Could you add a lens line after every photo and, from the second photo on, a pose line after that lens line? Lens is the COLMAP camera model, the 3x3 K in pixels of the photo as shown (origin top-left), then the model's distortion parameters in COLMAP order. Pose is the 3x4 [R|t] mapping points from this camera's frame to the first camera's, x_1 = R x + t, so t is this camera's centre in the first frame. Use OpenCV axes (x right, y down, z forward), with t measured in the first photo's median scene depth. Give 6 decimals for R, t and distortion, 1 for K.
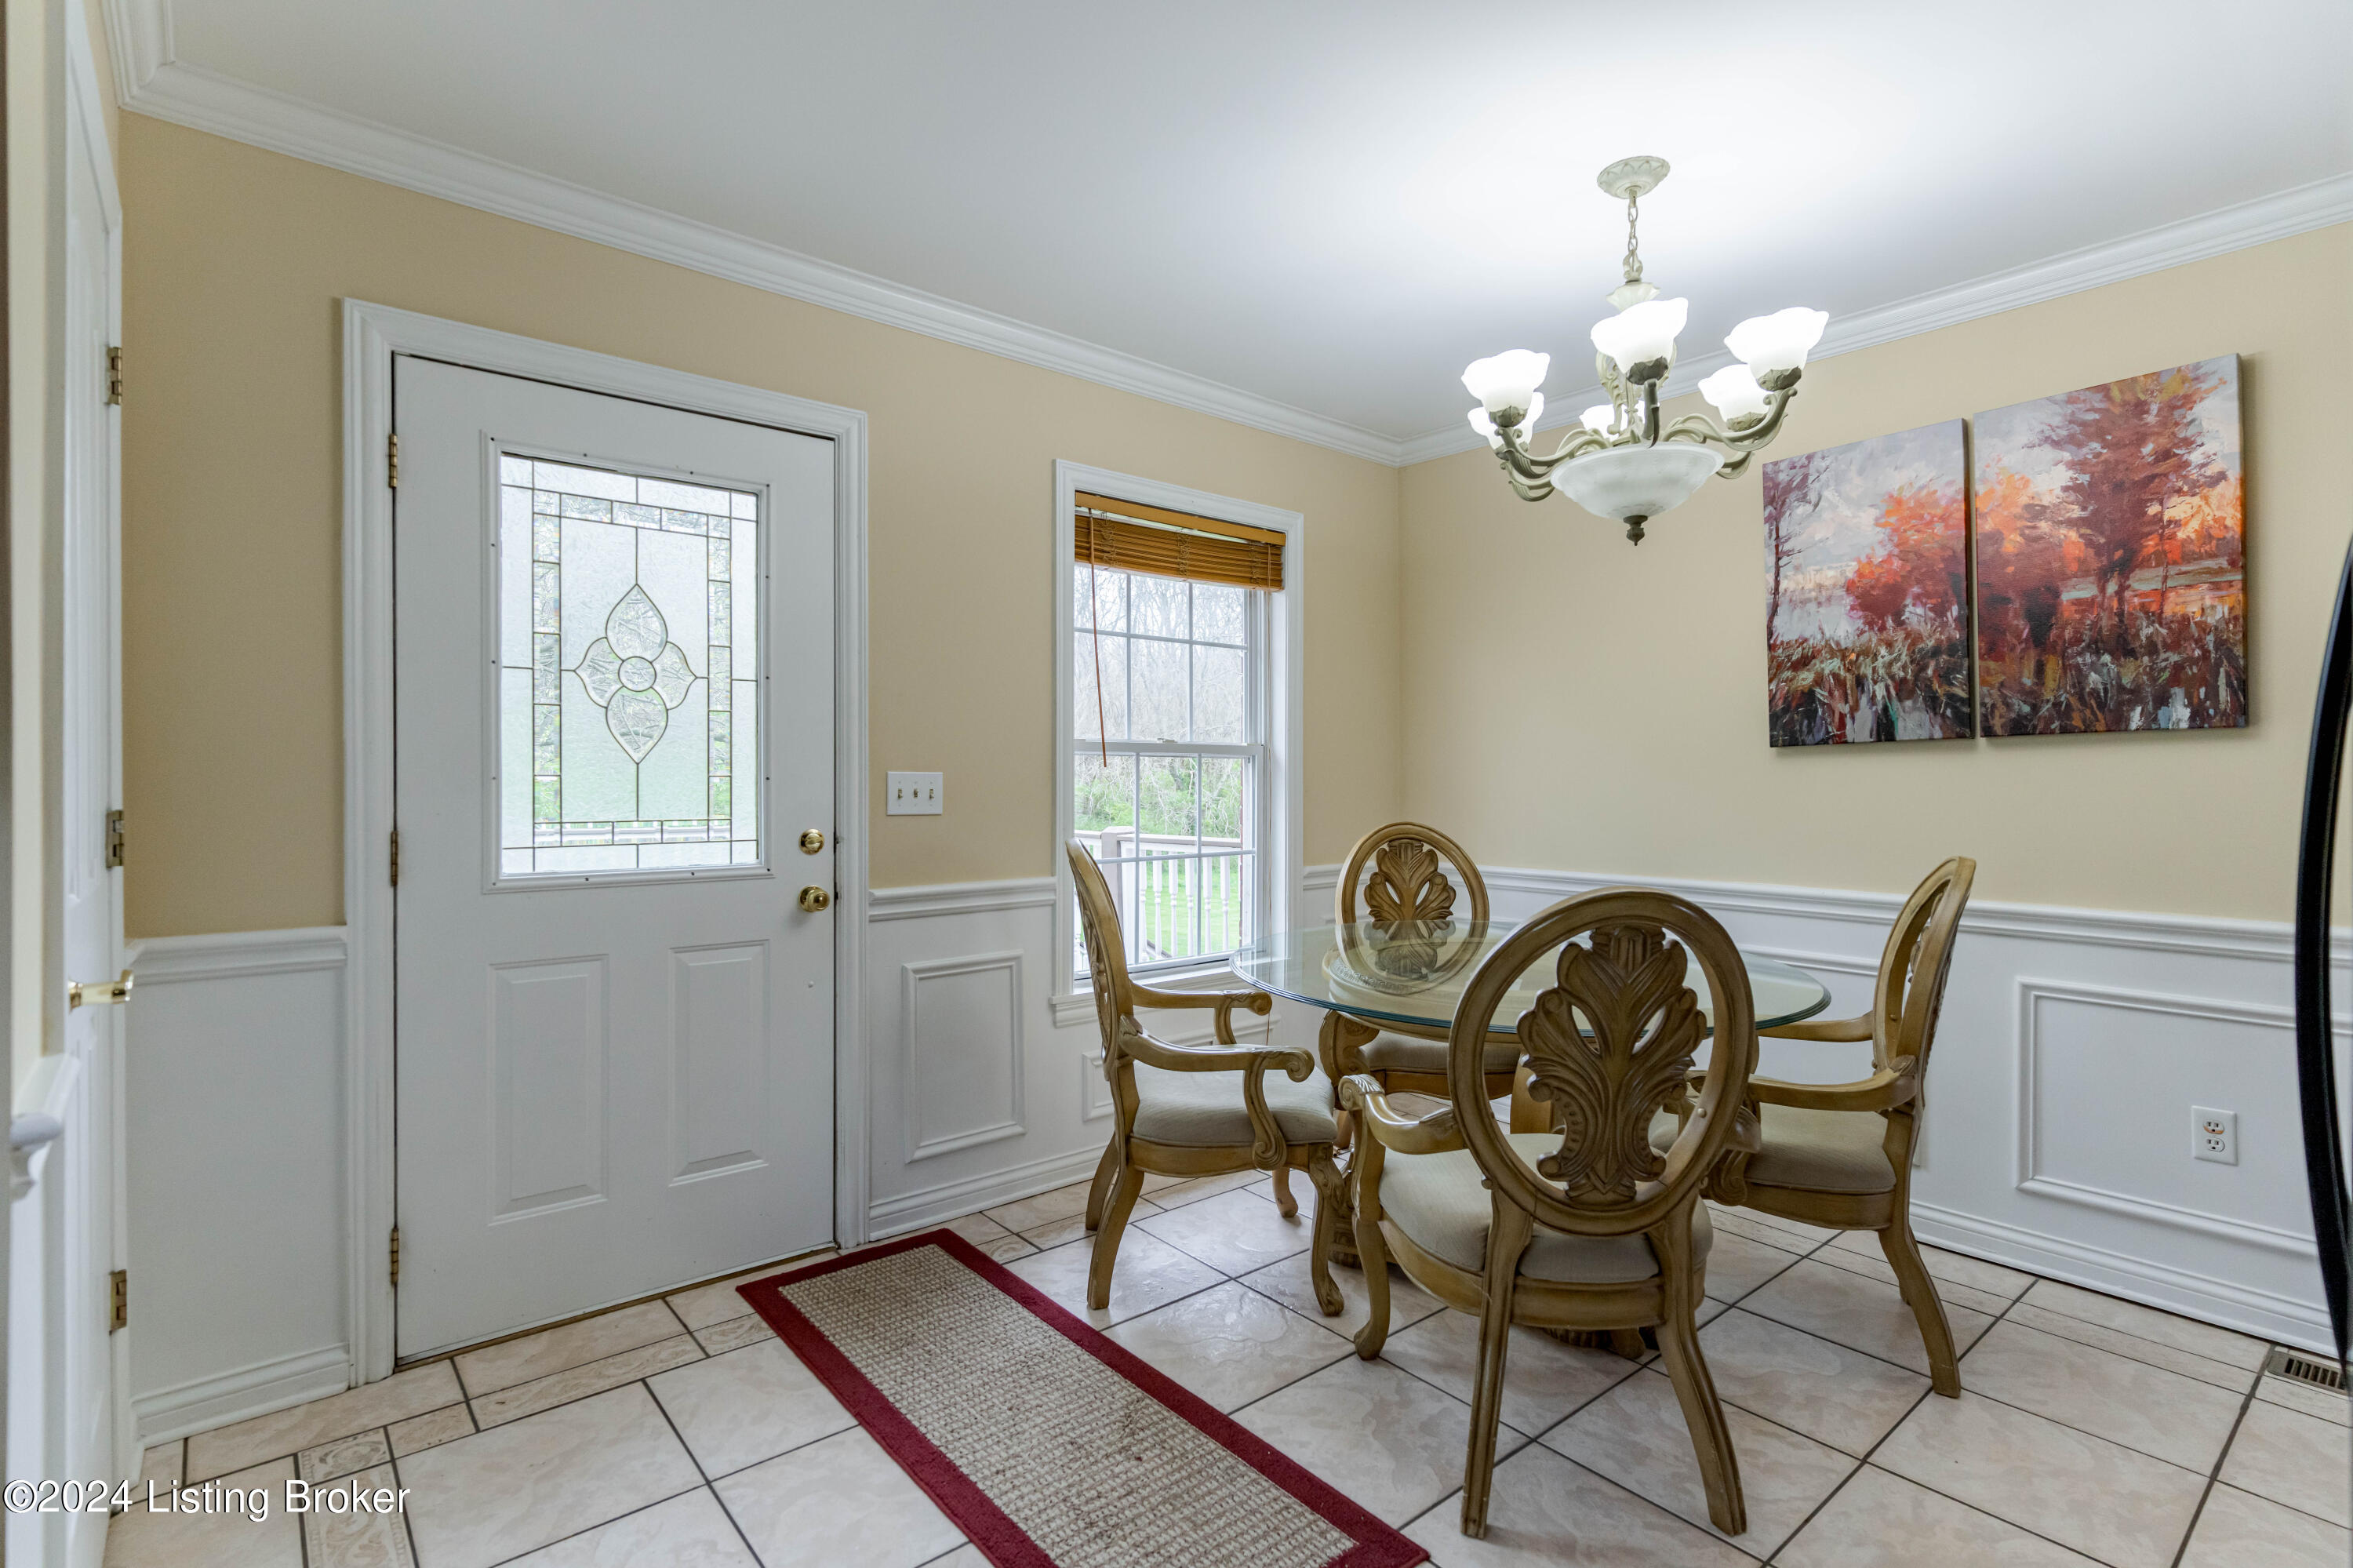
lens RADIAL K [[1130.6, 0, 1201.8], [0, 1130.6, 772.6], [0, 0, 1]] dist [-0.004113, 0.000537]
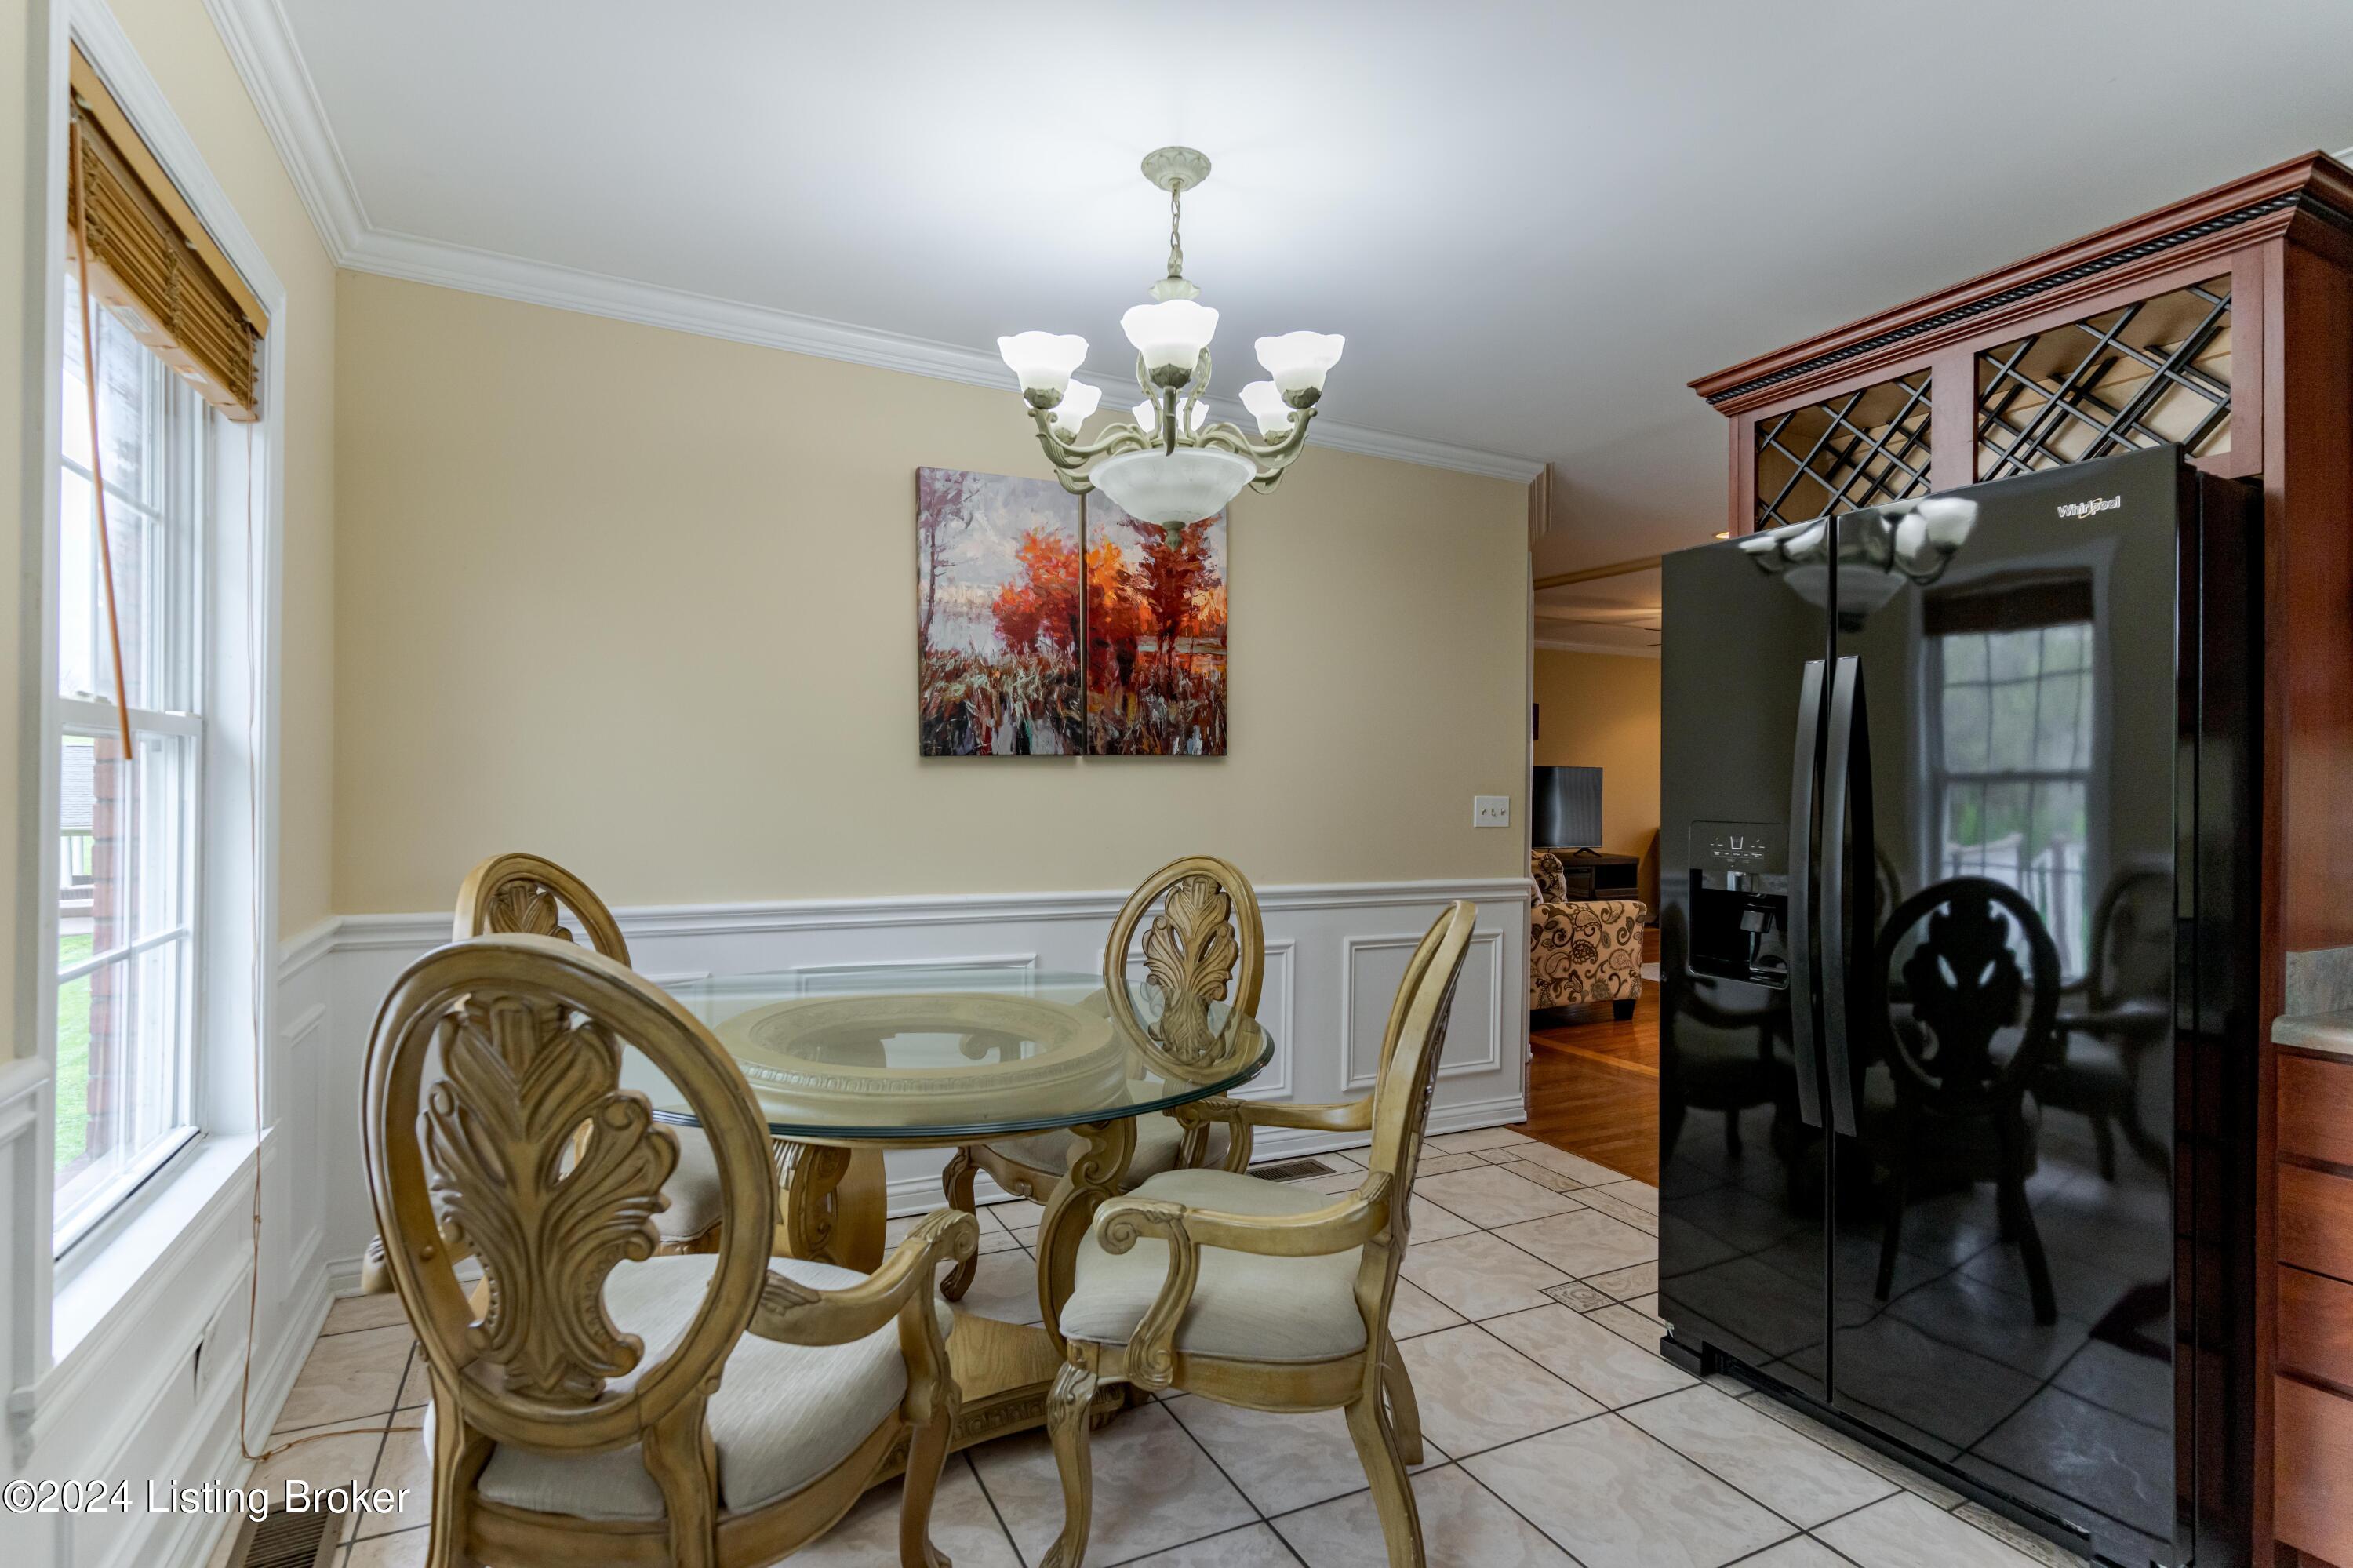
lens RADIAL K [[1130.6, 0, 1191.3], [0, 1130.6, 799.8], [0, 0, 1]] dist [-0.004113, 0.000537]
pose [[0.224463, -0.010778, 0.974423, -0.446457], [-0.017000, 0.999743, 0.014974, -0.003091], [-0.974334, -0.019927, 0.224222, 0.599013]]
